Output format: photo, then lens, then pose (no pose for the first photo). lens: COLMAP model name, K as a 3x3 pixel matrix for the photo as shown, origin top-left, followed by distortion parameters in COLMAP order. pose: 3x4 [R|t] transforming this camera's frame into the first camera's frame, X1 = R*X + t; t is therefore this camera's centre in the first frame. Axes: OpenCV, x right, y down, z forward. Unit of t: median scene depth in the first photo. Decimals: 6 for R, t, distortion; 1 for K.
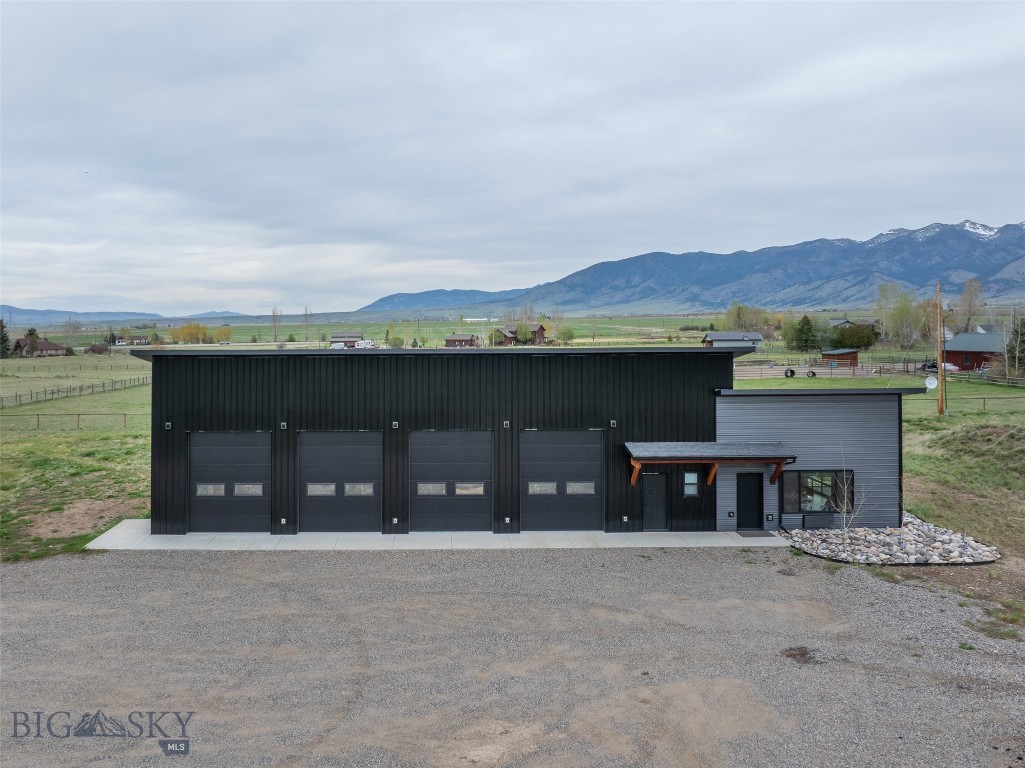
lens RADIAL K [[801.4, 0, 510.1], [0, 801.4, 383.7], [0, 0, 1]] dist [-0.059711, -0.006672]
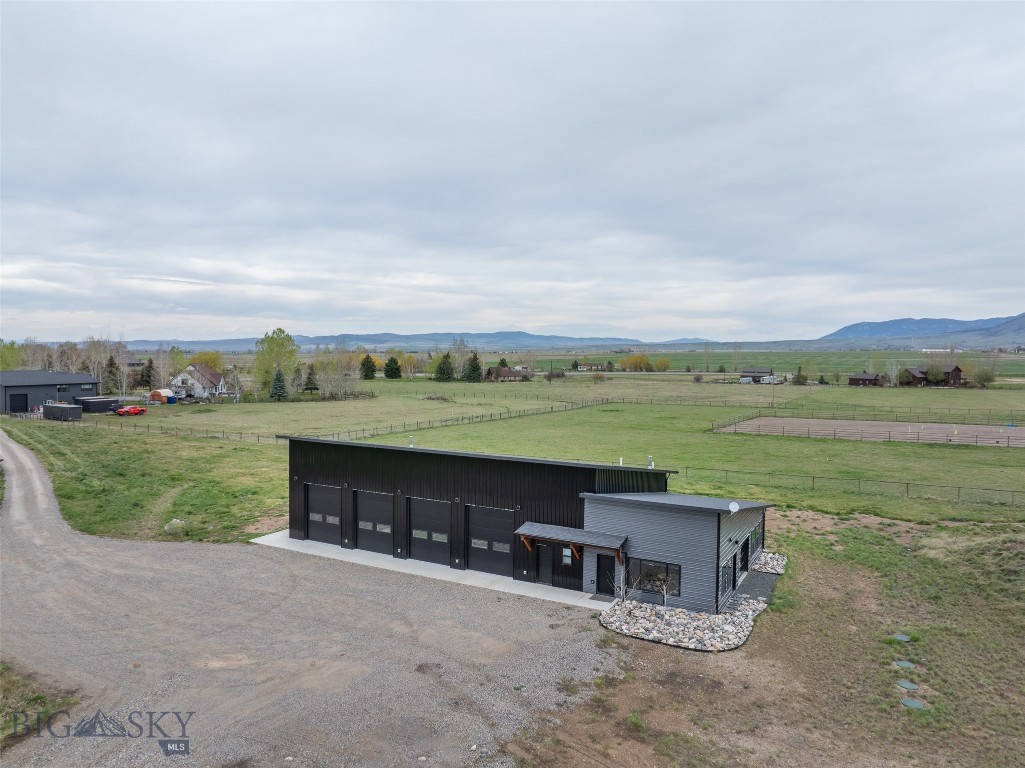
lens RADIAL K [[781.7, 0, 635.2], [0, 781.7, 385.4], [0, 0, 1]] dist [-0.038410, 0.005668]
pose [[0.879253, 0.047042, -0.474026, 0.207129], [-0.054221, 0.998528, -0.001479, -0.038231], [0.473259, 0.027003, 0.880509, -0.036149]]
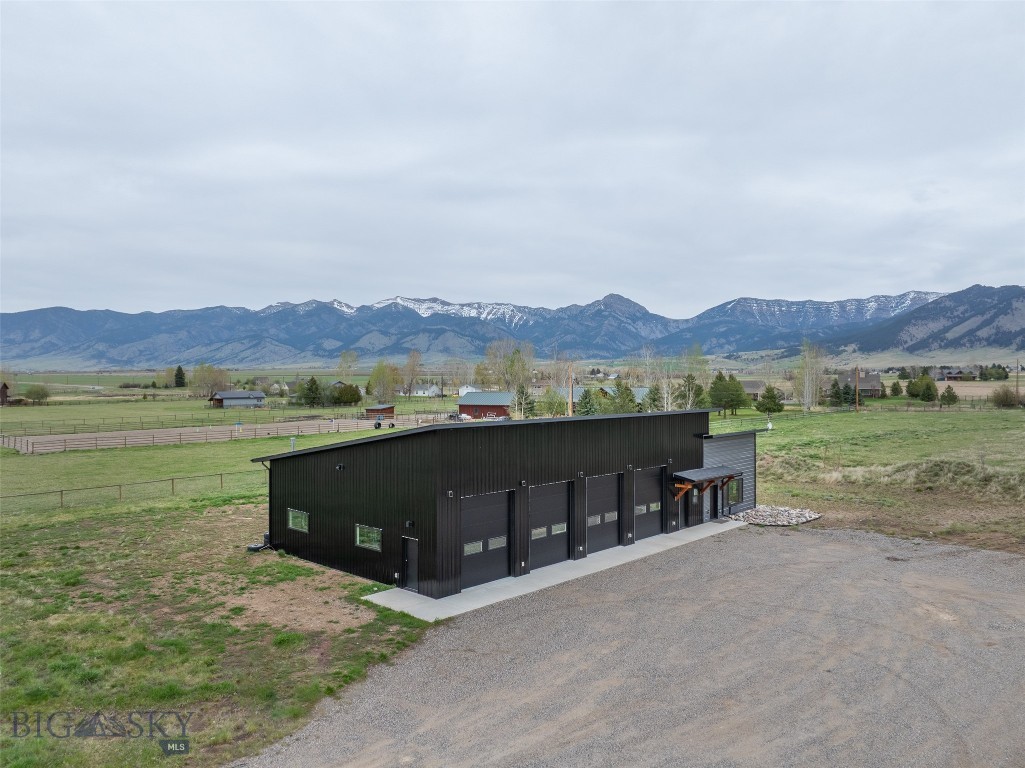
lens RADIAL K [[747.9, 0, 518.6], [0, 747.9, 382.1], [0, 0, 1]] dist [-0.016167, -0.042474]
pose [[0.687578, 0.016929, 0.725913, -0.216560], [0.038957, 0.997428, -0.060160, -0.004605], [-0.725065, 0.069644, 0.685150, 0.050060]]
